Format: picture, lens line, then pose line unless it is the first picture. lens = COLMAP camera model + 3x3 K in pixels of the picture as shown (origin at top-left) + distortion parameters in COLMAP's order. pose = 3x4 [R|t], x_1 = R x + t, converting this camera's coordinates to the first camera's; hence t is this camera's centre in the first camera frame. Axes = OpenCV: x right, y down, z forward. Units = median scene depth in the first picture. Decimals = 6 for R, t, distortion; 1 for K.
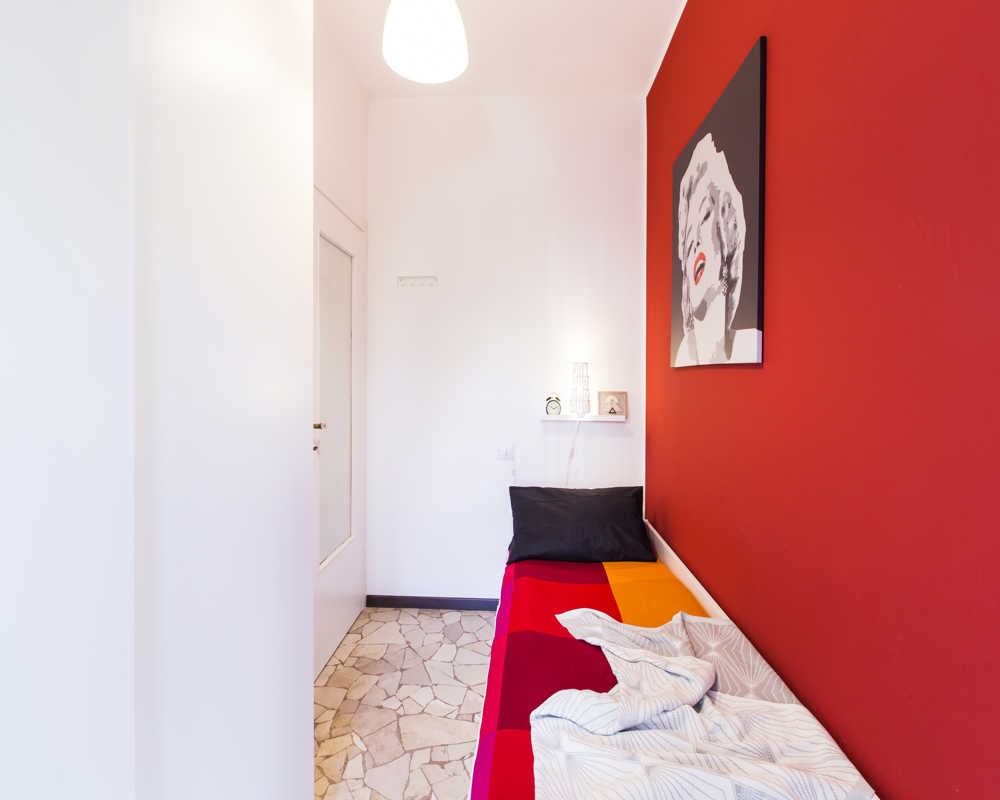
lens RADIAL K [[451.1, 0, 505.5], [0, 451.1, 375.6], [0, 0, 1]] dist [0.002003, 0.000162]
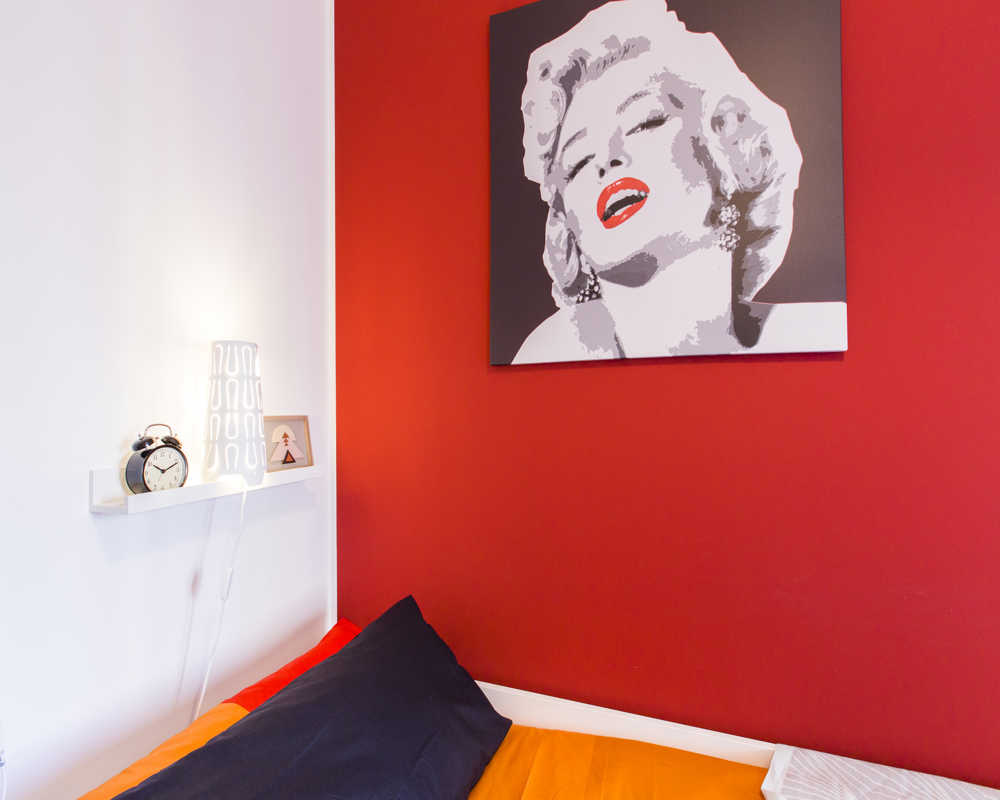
lens RADIAL K [[445.3, 0, 504.3], [0, 445.3, 403.4], [0, 0, 1]] dist [0.001208, -0.000309]
pose [[0.291335, 0.002061, 0.956619, -0.187324], [0.010271, 0.999933, -0.005282, 0.036989], [-0.956566, 0.011364, 0.291294, 0.899451]]
